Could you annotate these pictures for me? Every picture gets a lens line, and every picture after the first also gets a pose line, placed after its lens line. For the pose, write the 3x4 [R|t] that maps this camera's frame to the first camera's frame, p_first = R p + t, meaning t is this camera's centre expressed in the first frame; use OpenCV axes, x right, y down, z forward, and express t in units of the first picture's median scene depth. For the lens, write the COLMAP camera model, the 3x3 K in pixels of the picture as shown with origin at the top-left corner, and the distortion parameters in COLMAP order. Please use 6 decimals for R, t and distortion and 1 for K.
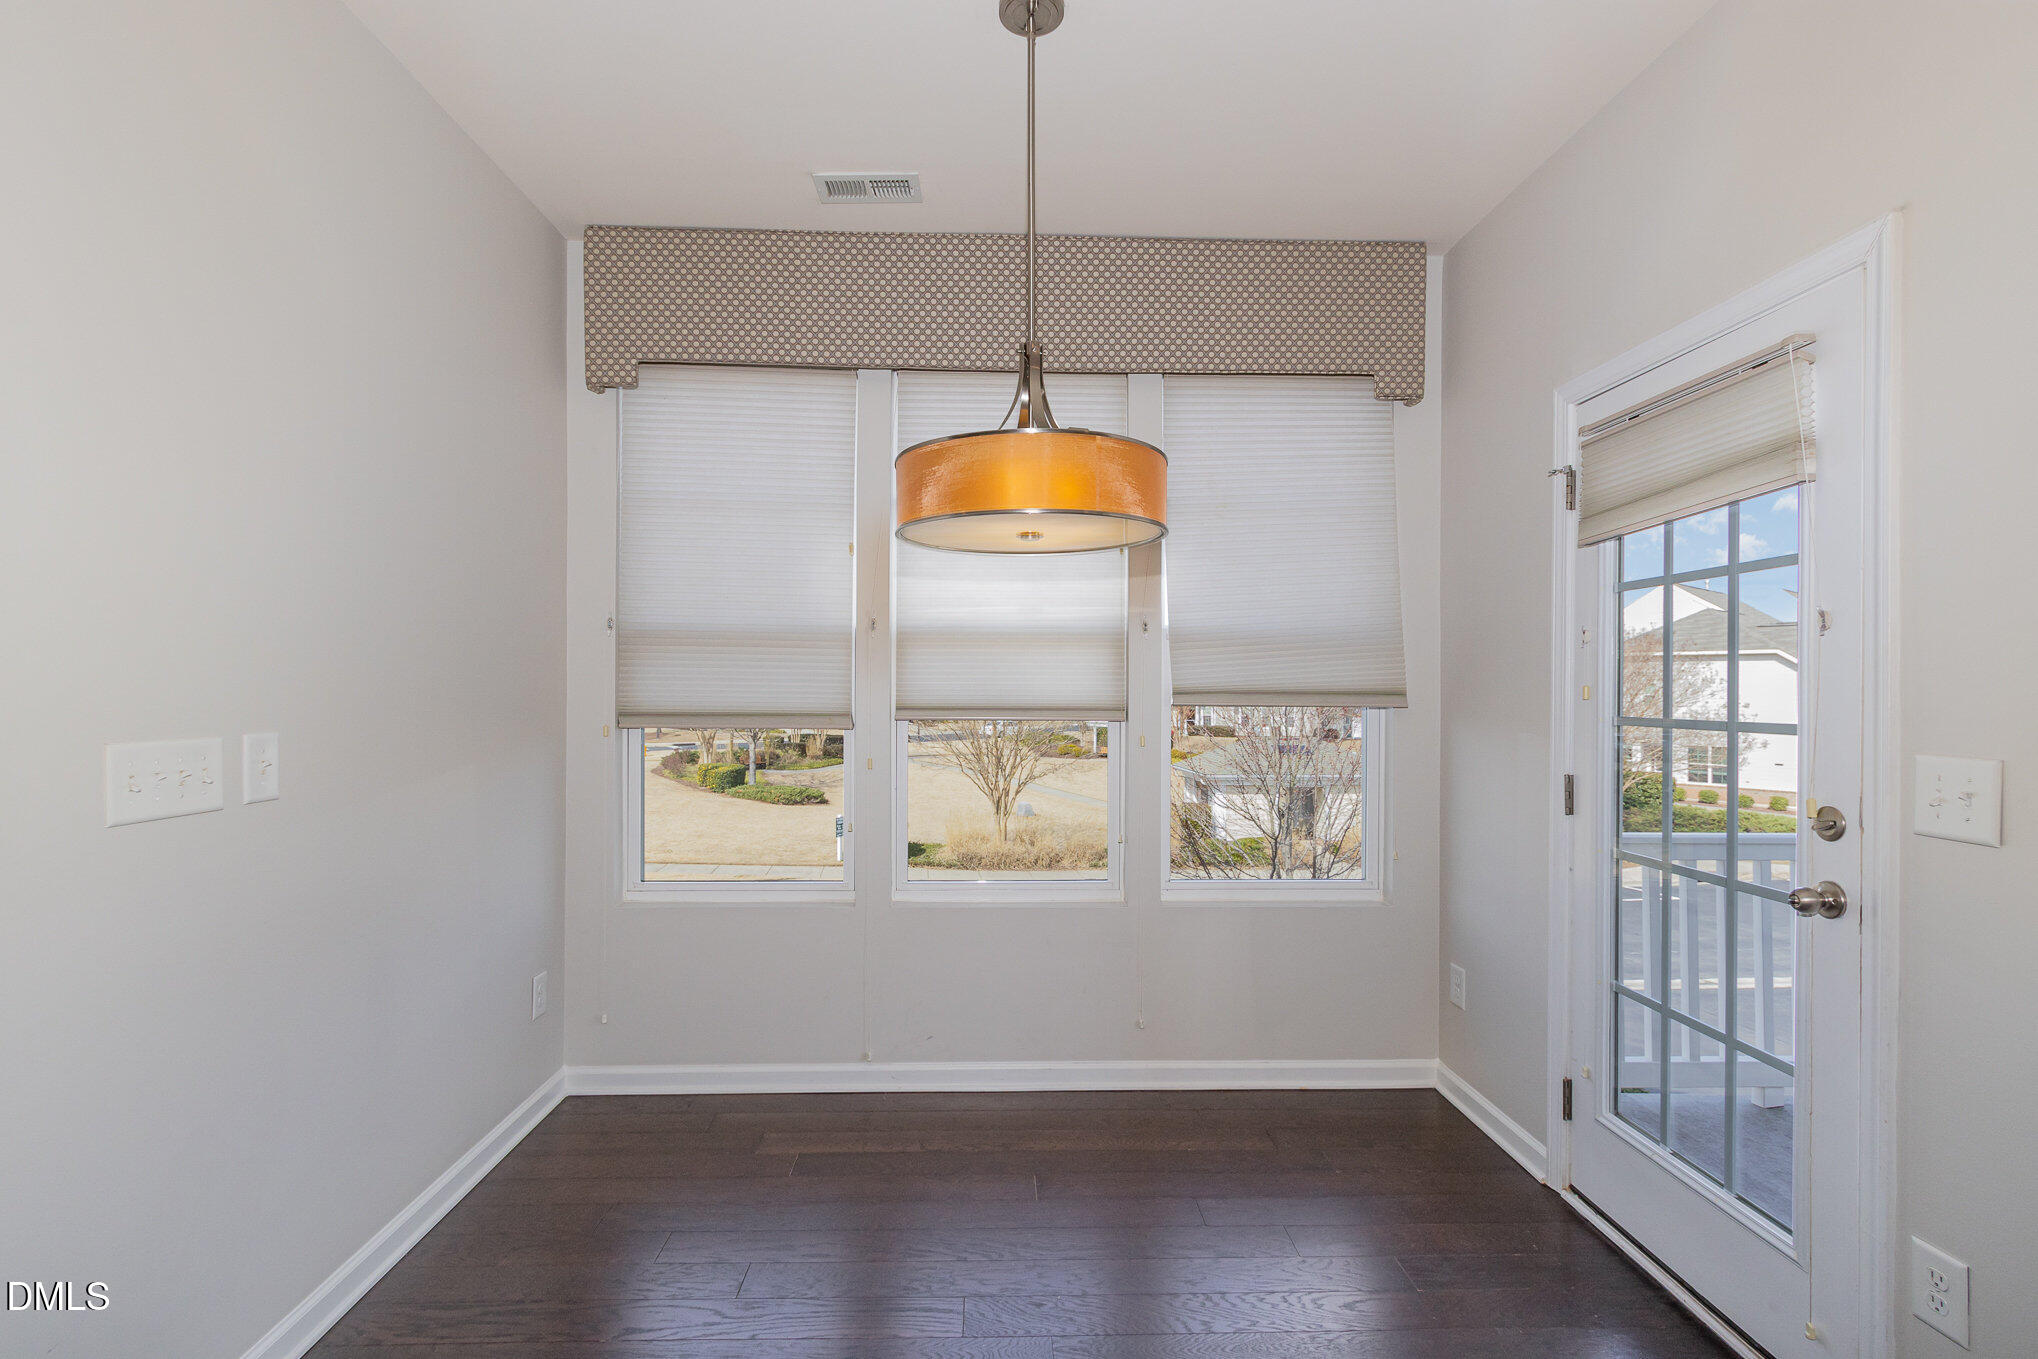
lens RADIAL K [[942.8, 0, 1009.9], [0, 942.8, 683.4], [0, 0, 1]] dist [-0.004919, -0.000144]
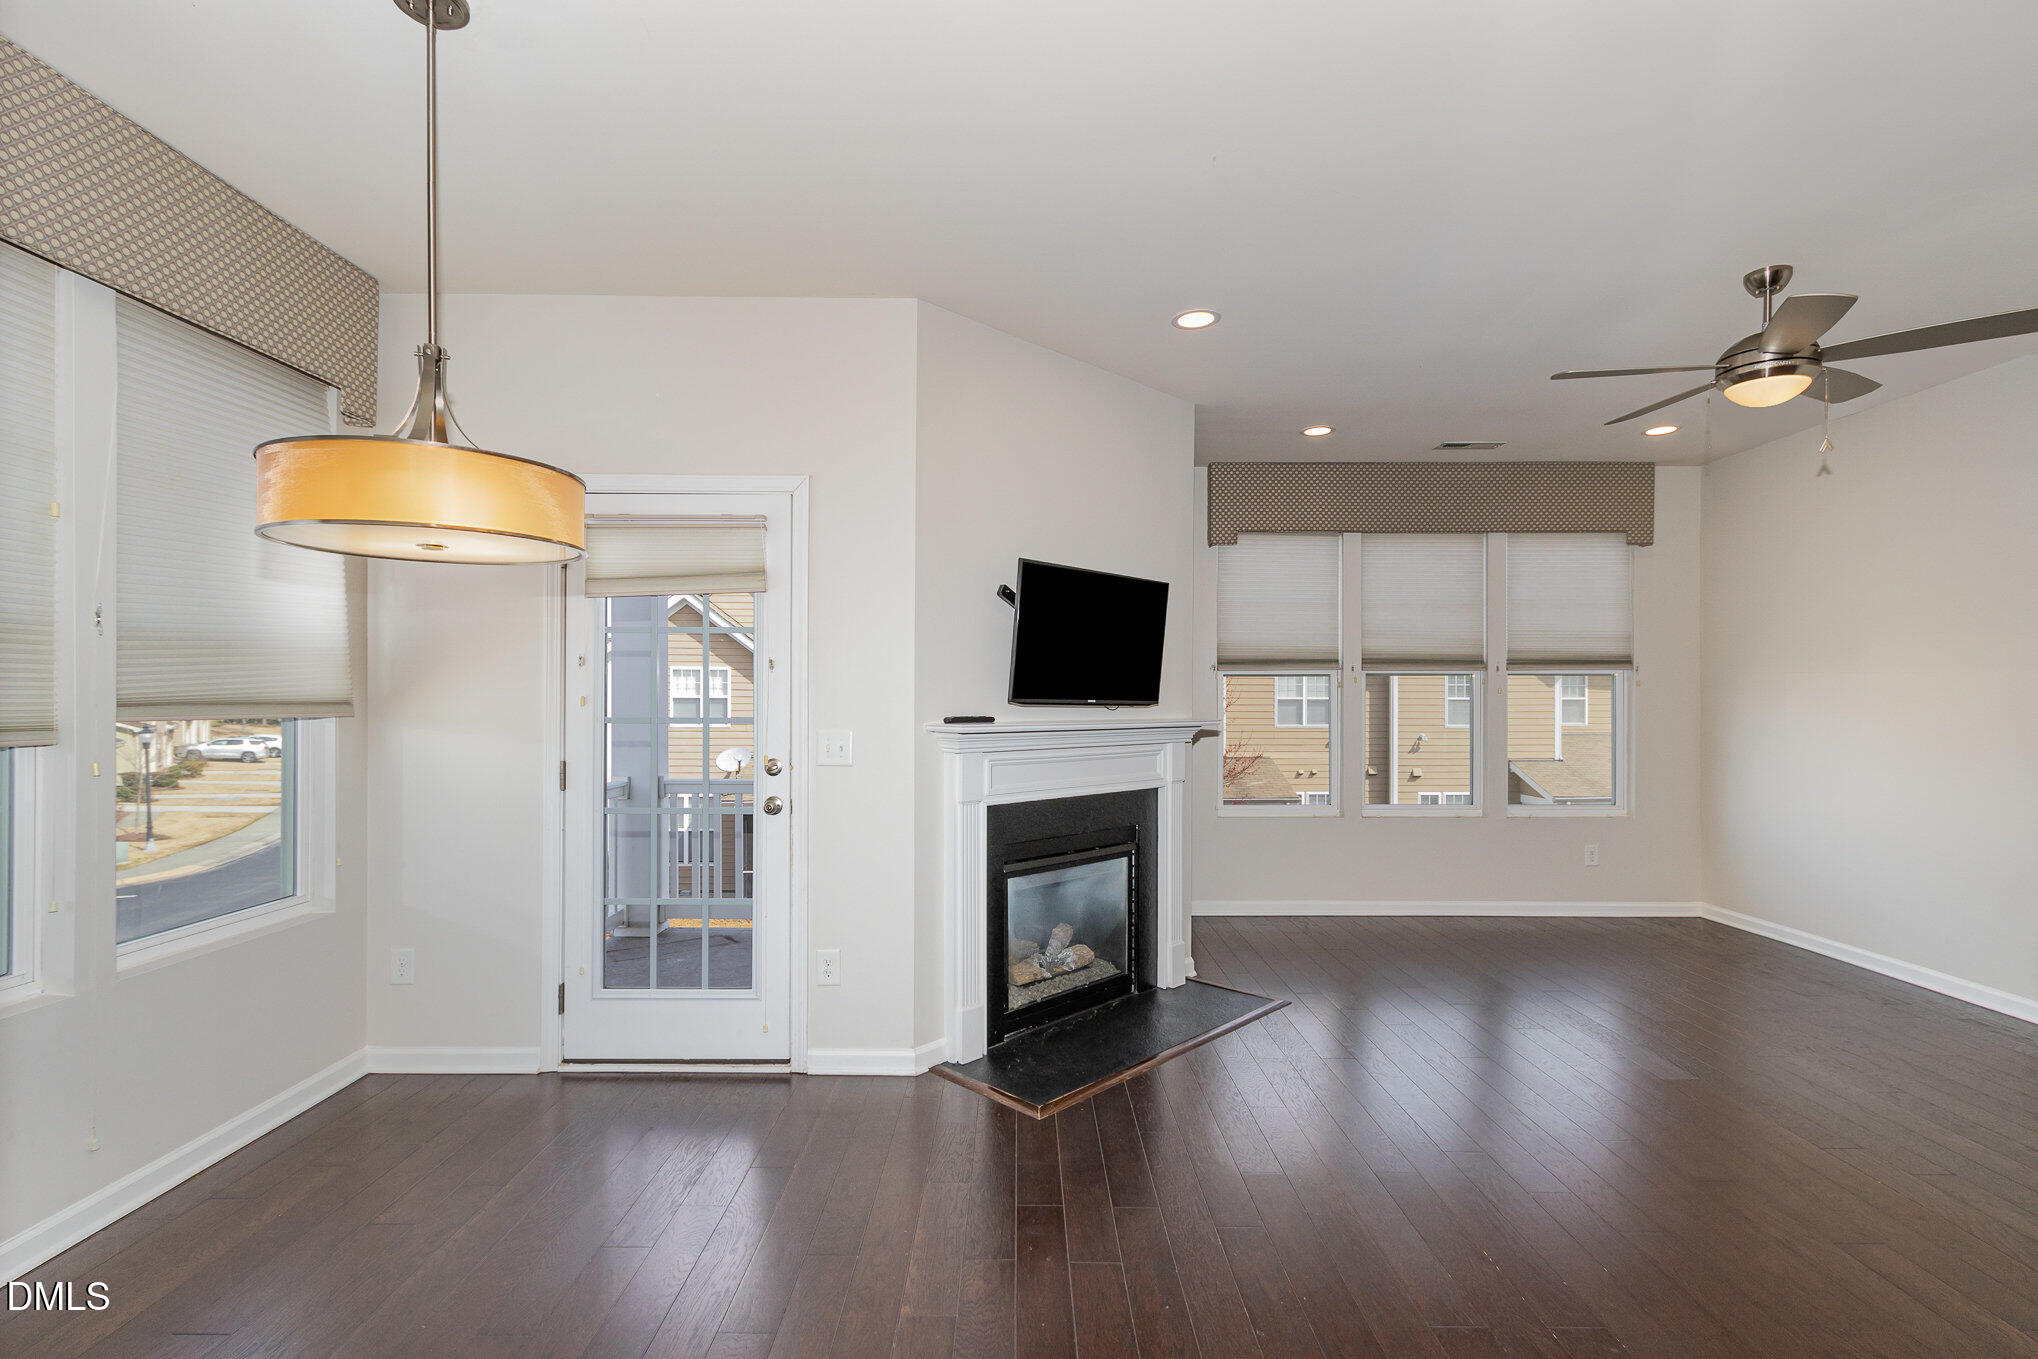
lens RADIAL K [[942.8, 0, 1017.2], [0, 942.8, 696.8], [0, 0, 1]] dist [-0.004919, -0.000144]
pose [[-0.001064, -0.006384, 0.999979, -0.590882], [-0.006862, 0.999956, 0.006377, -0.008299], [-0.999976, -0.006855, -0.001108, 0.259091]]
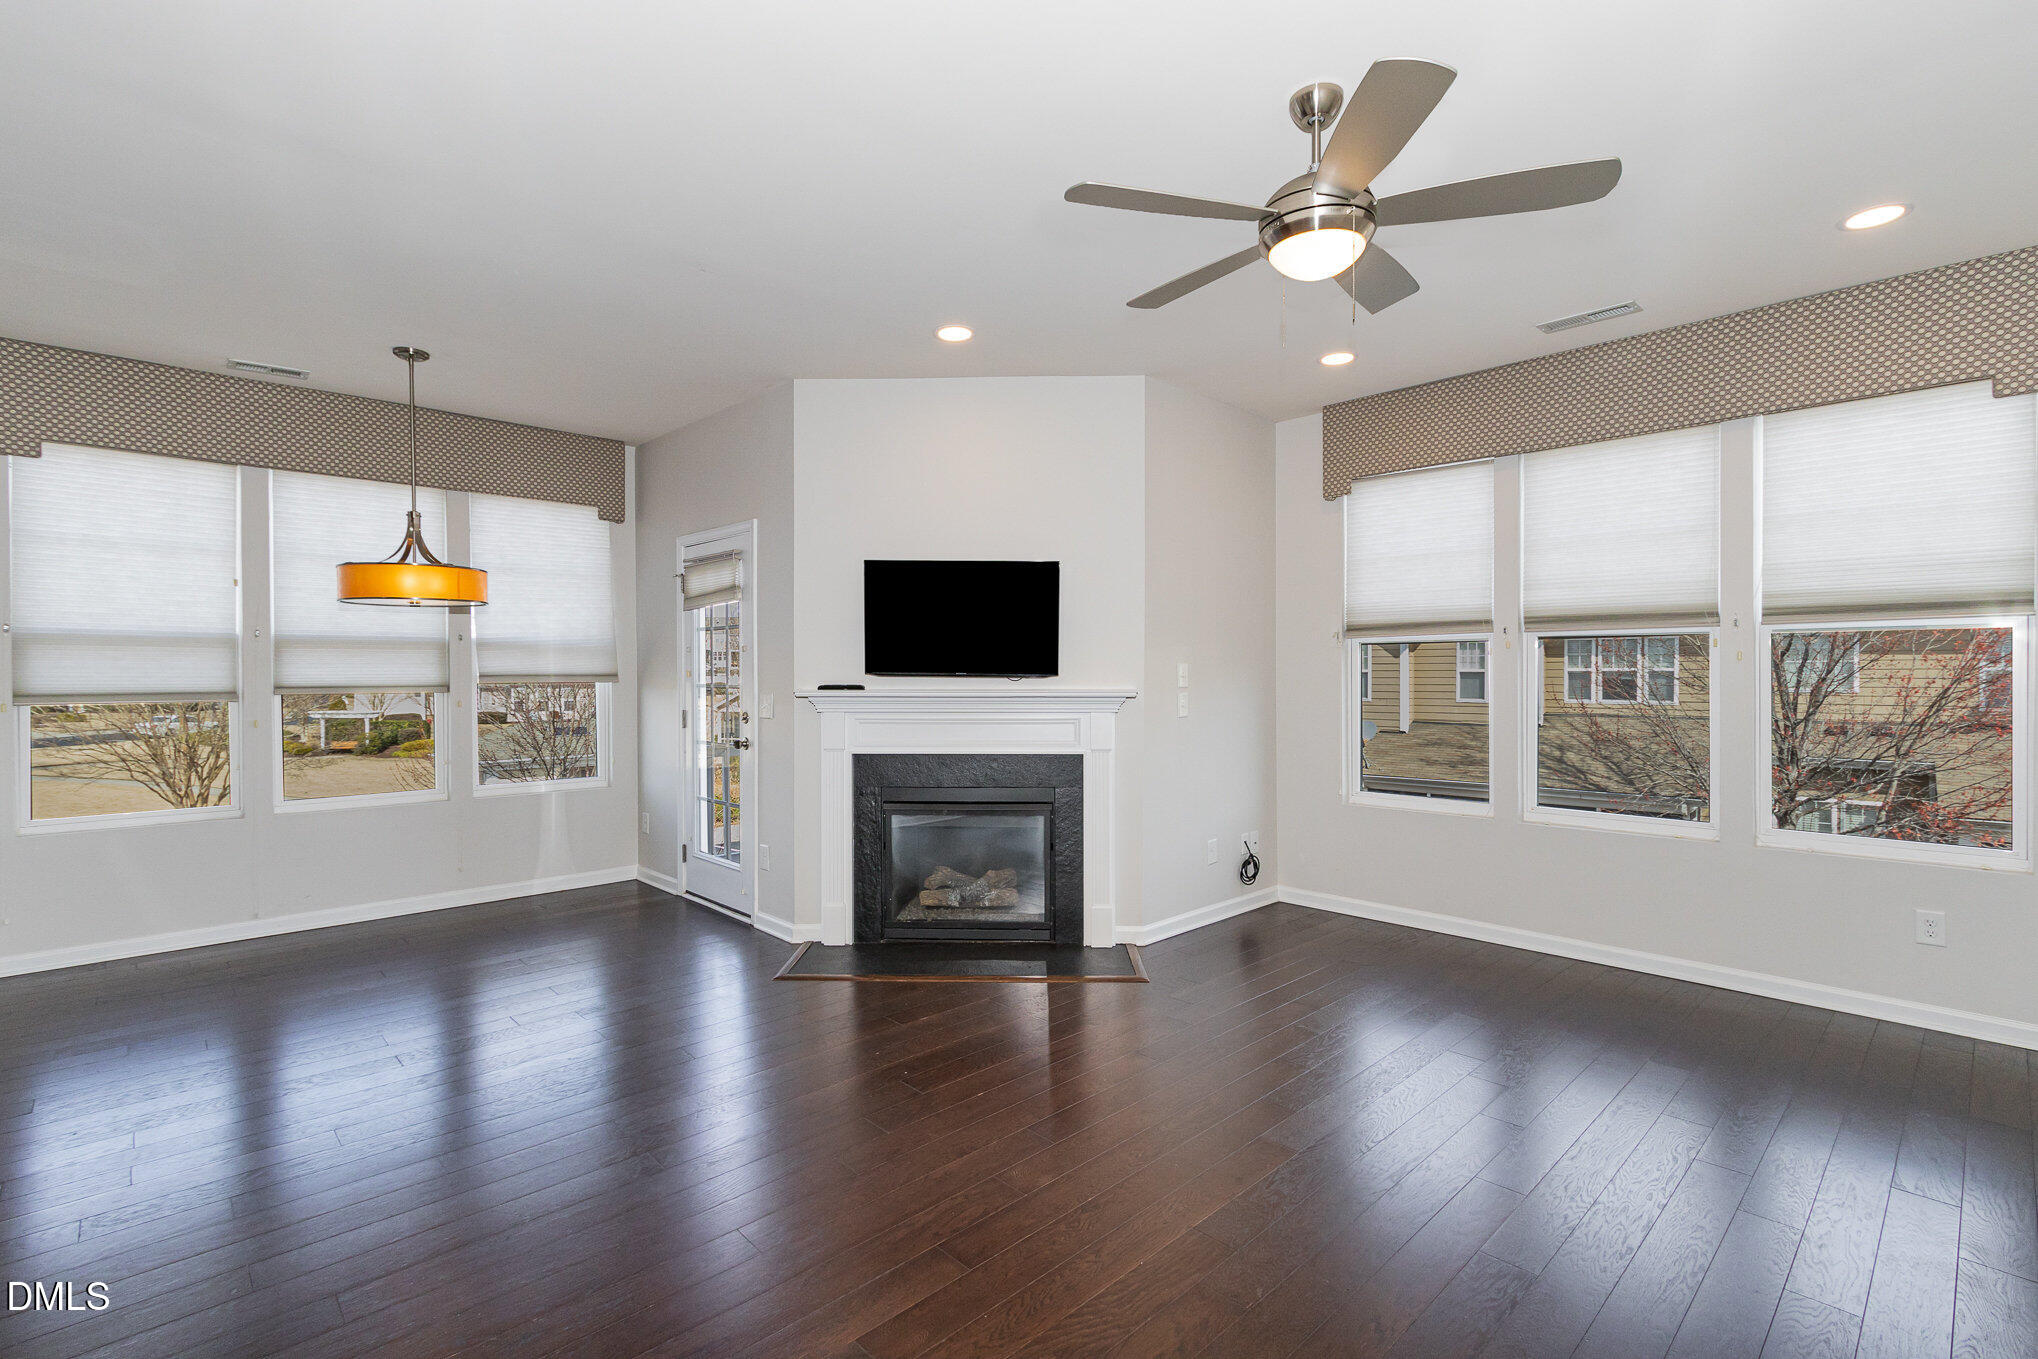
lens RADIAL K [[942.8, 0, 1030.7], [0, 942.8, 683.8], [0, 0, 1]] dist [-0.004919, -0.000144]
pose [[0.736044, -0.016965, 0.676721, -0.248919], [0.002836, 0.999754, 0.021978, -0.010250], [-0.676927, -0.014257, 0.735912, -0.948430]]
